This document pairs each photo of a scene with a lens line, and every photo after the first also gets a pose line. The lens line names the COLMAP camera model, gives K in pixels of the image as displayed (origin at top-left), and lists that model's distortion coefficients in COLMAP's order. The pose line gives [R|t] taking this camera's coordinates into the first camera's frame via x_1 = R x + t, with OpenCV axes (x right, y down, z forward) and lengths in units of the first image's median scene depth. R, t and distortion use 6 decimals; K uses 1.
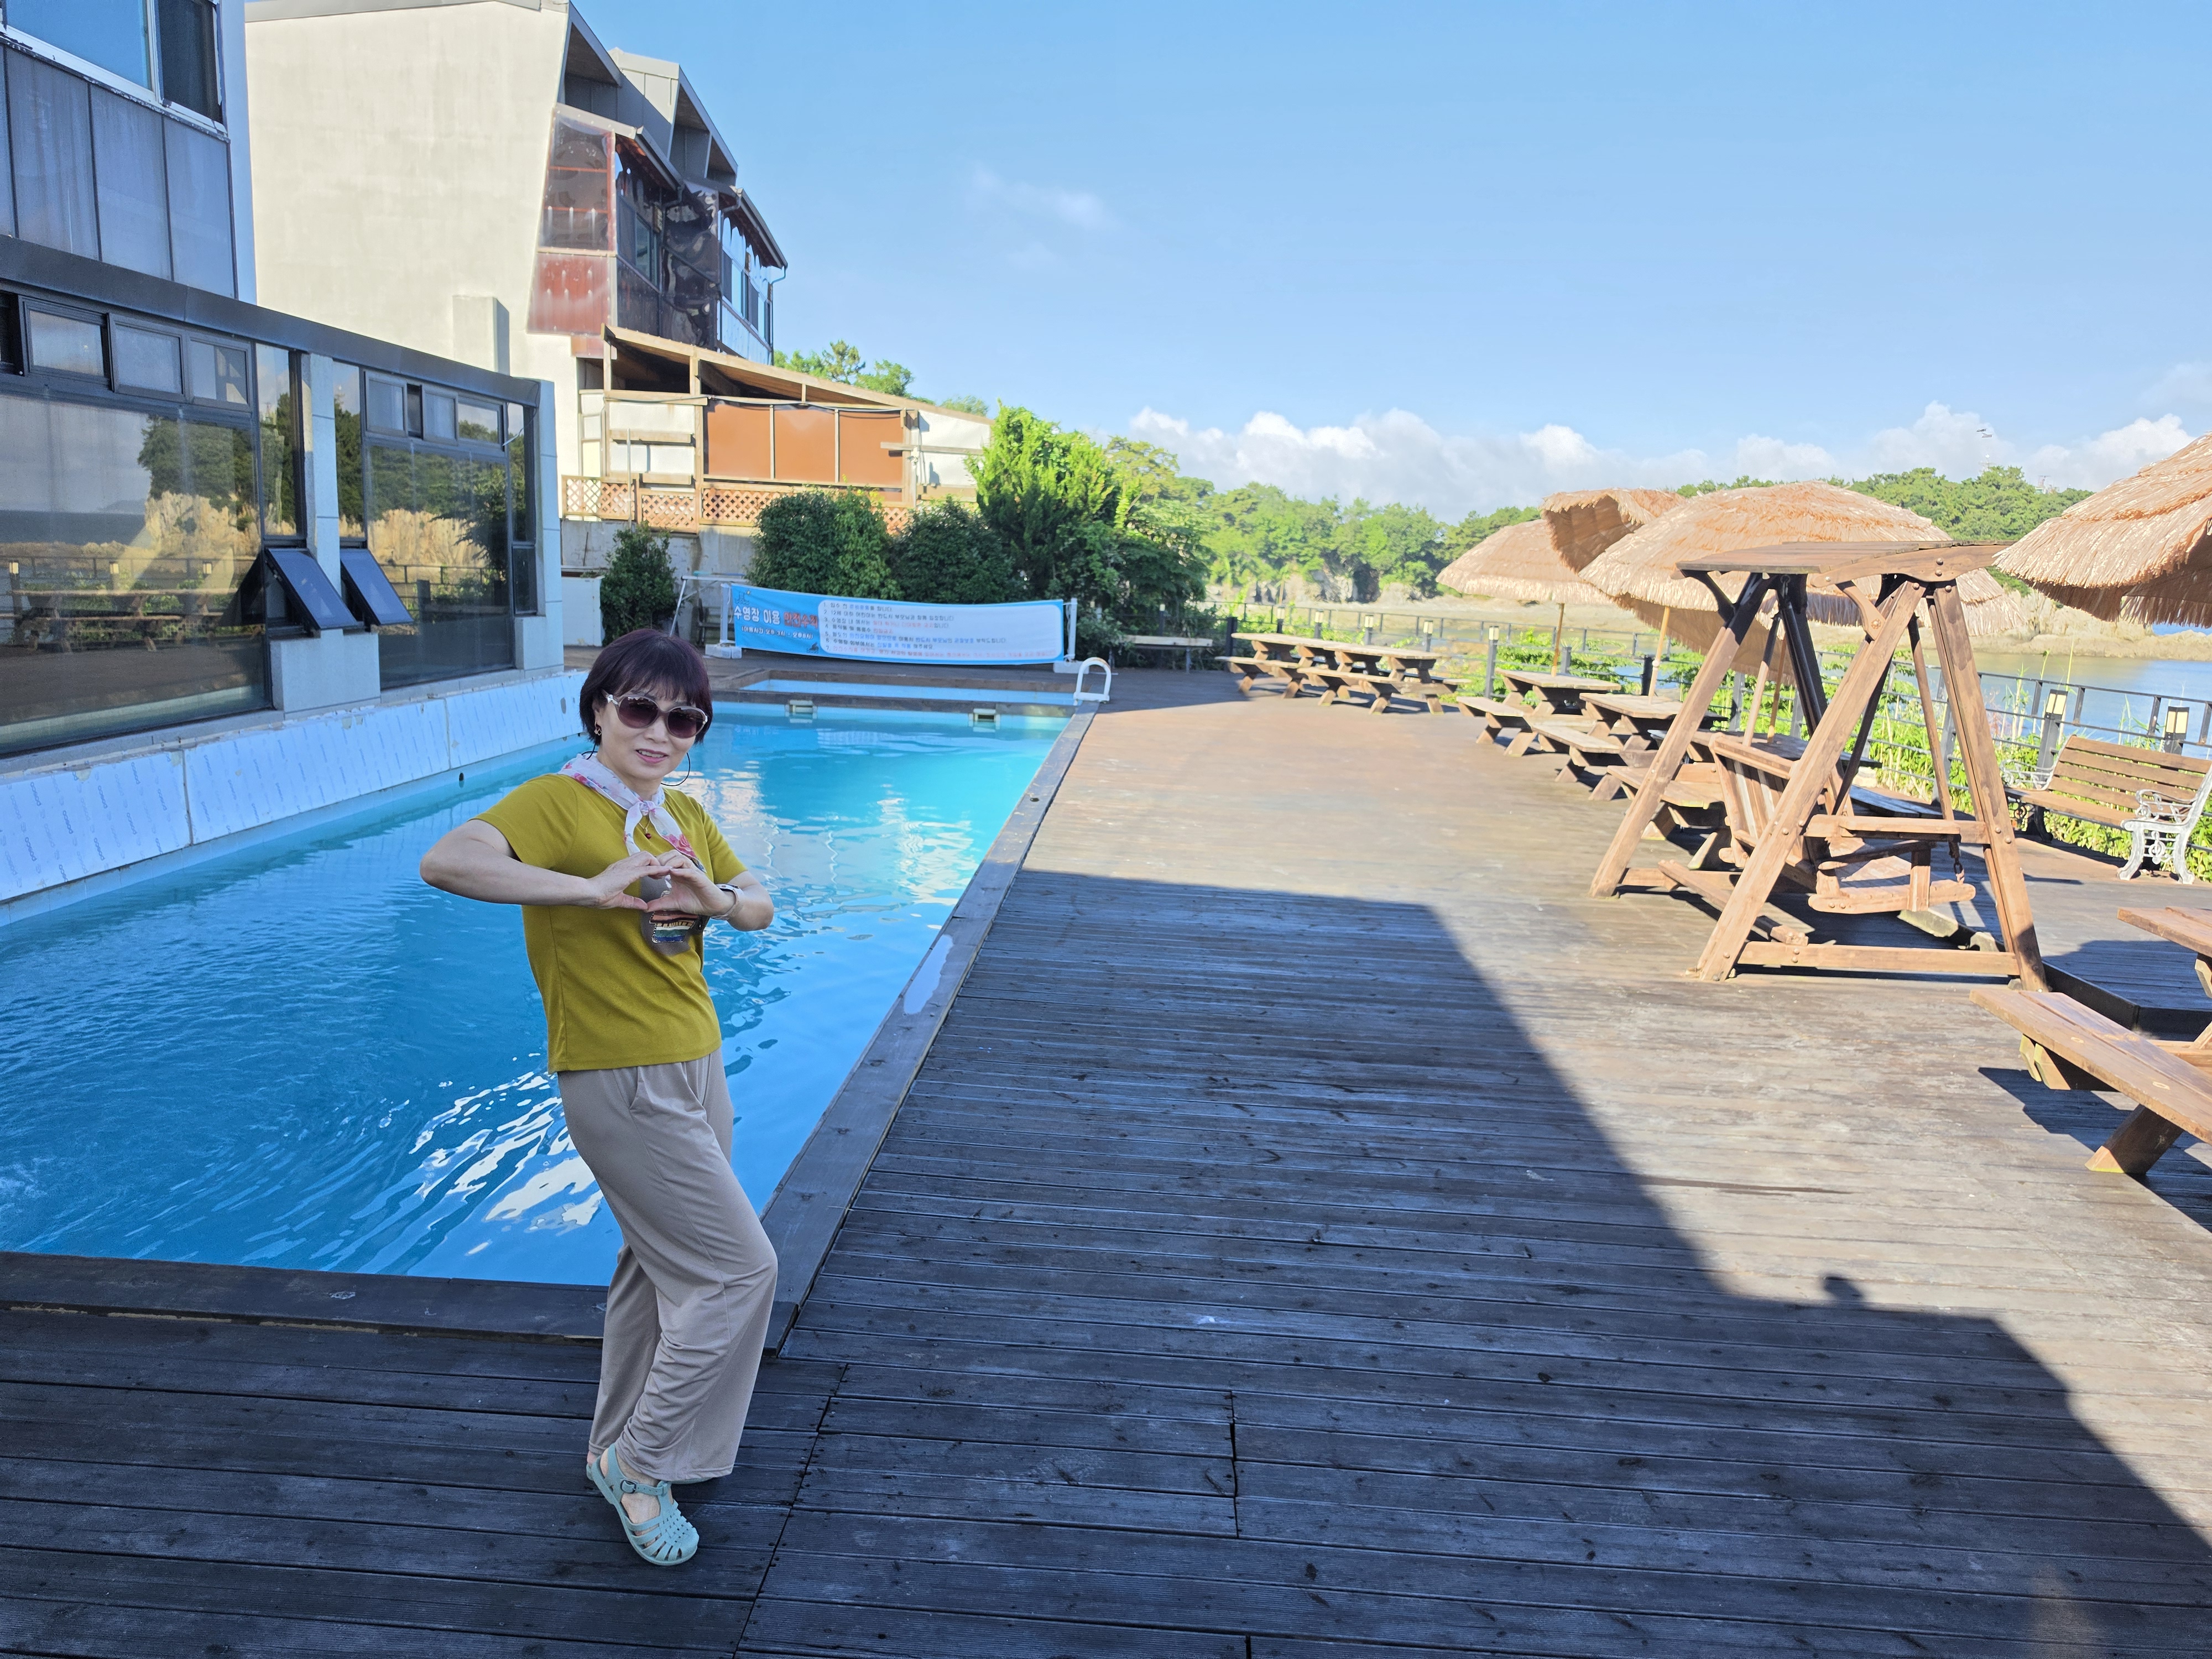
lens RADIAL K [[1532.5, 0, 1110.4], [0, 1532.5, 831.0], [0, 0, 1]] dist [-0.006702, -0.001547]
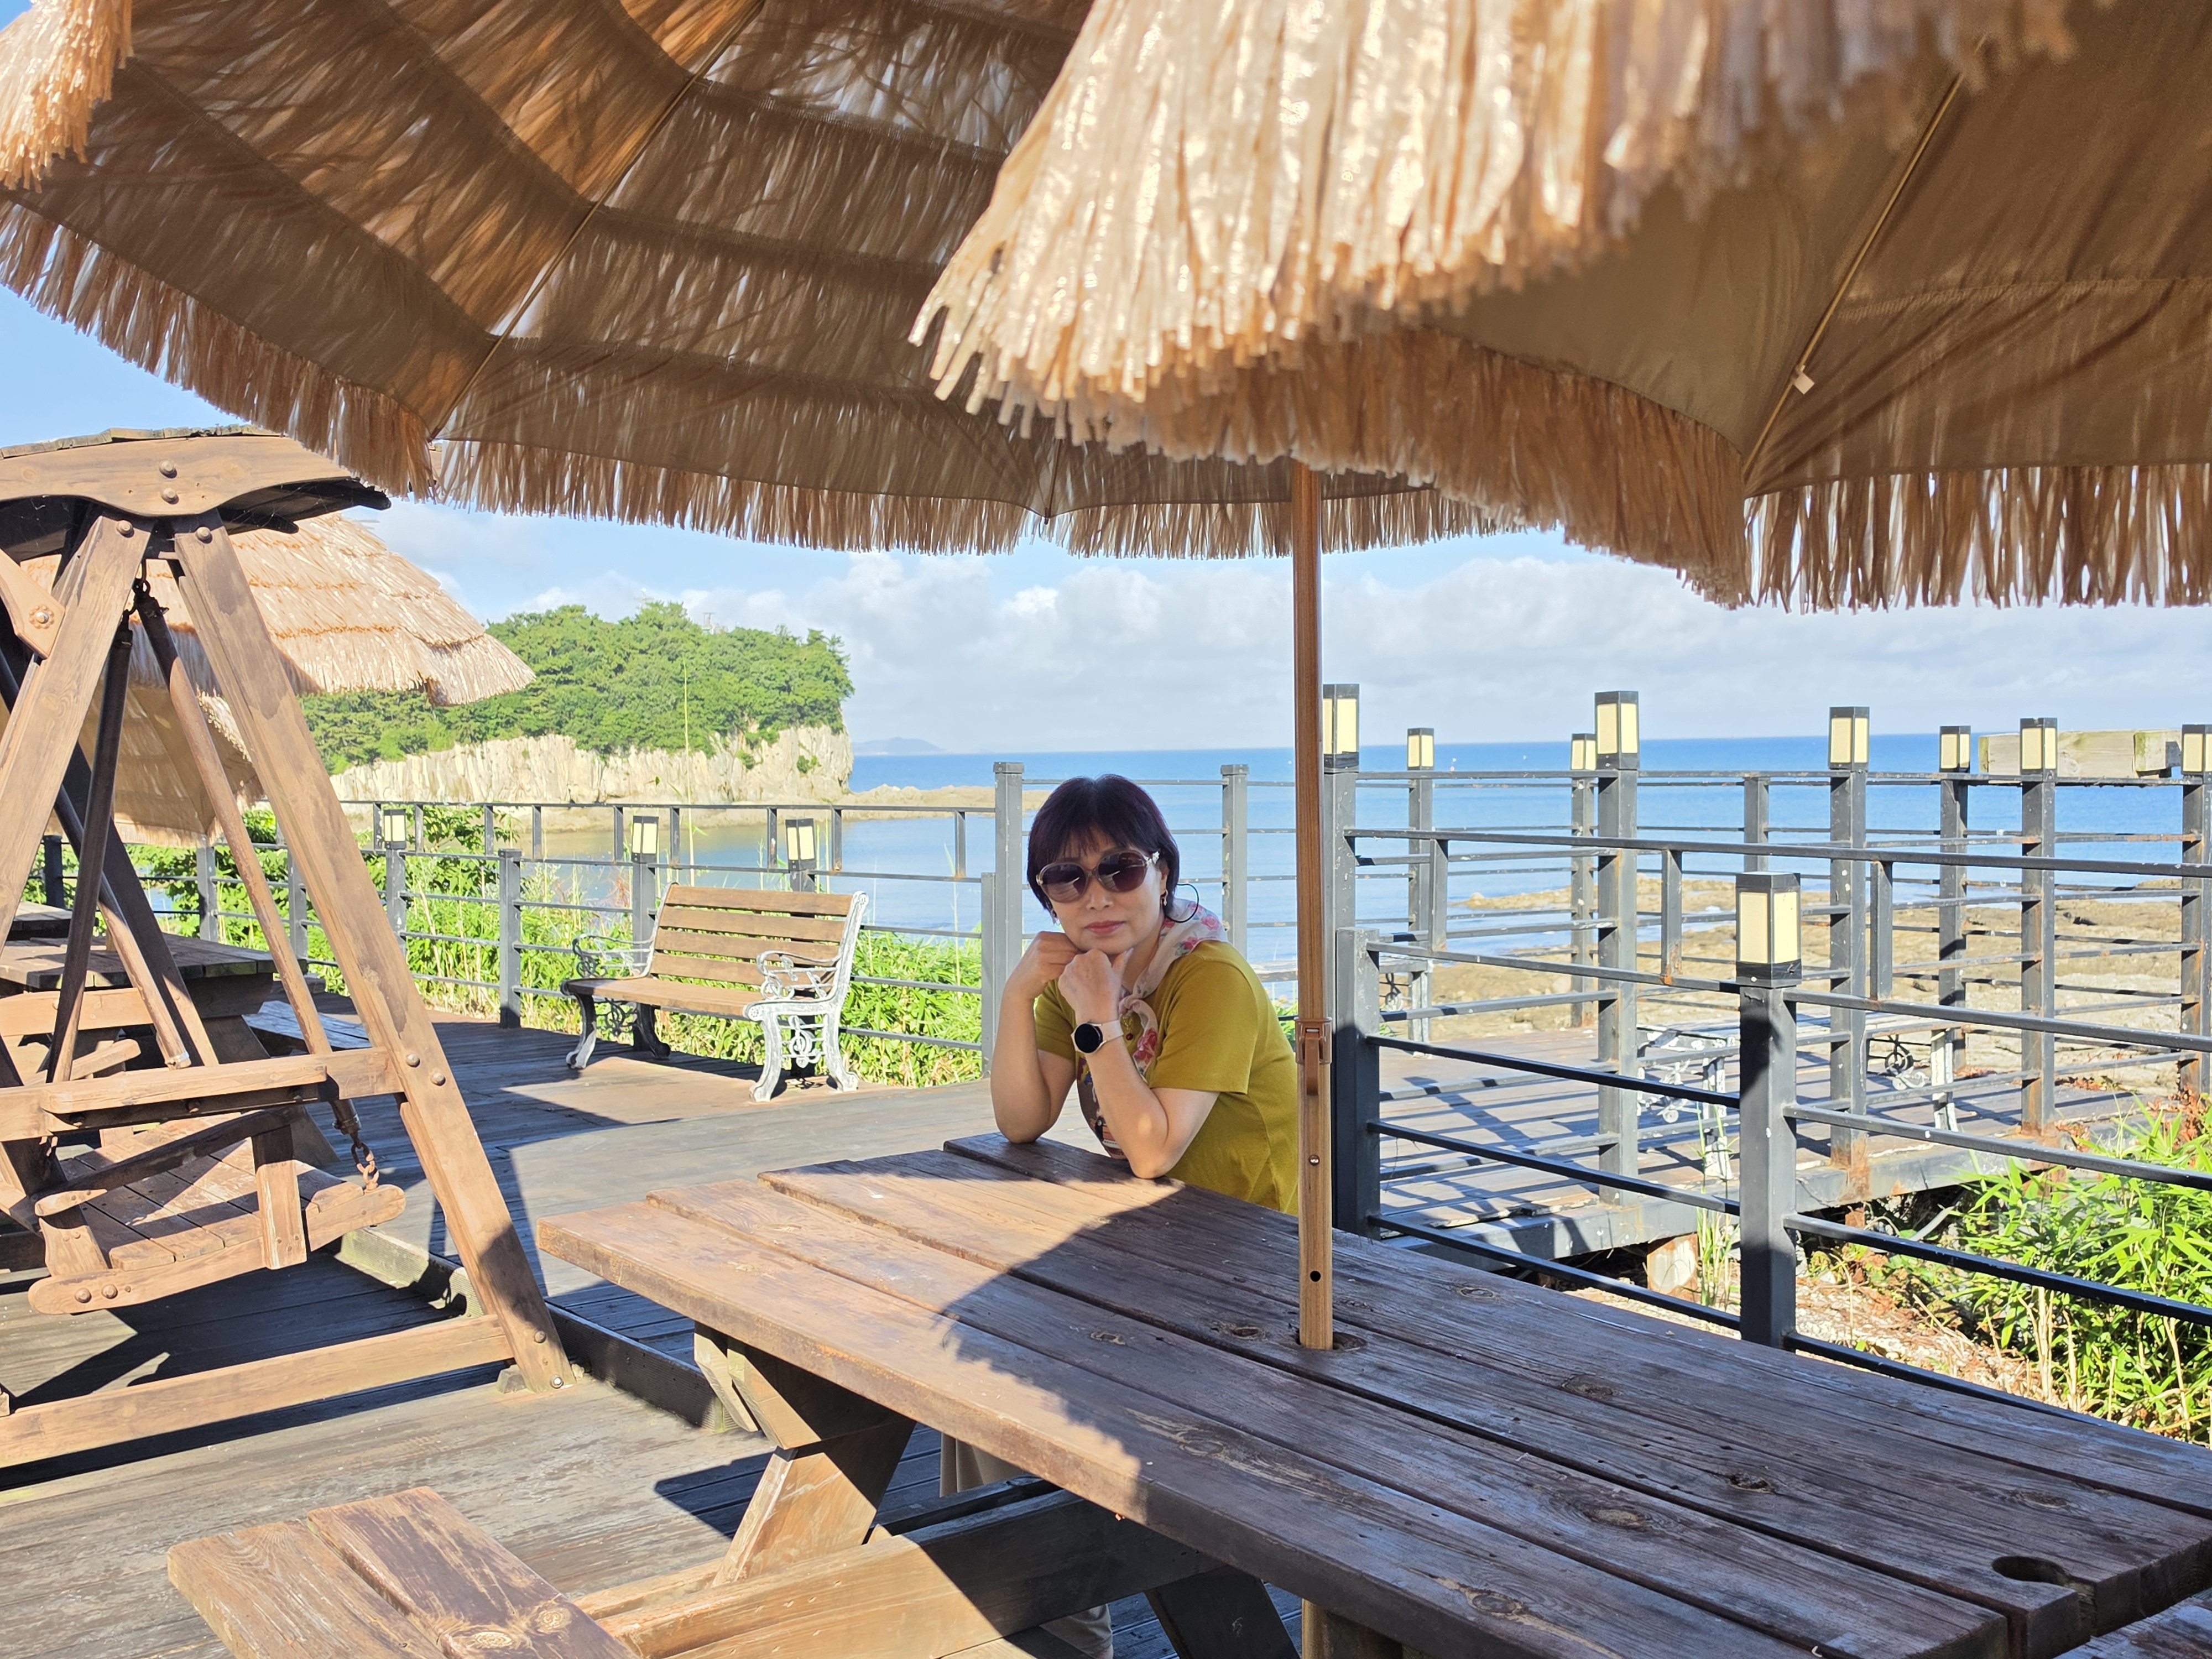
lens RADIAL K [[2029.9, 0, 1106.6], [0, 2029.9, 830.9], [0, 0, 1]] dist [-0.007717, 0.000000]
pose [[0.753645, -0.080837, 0.652292, 0.245185], [0.169931, 0.982631, -0.074560, 0.009436], [-0.634936, 0.167036, 0.754292, 0.280326]]
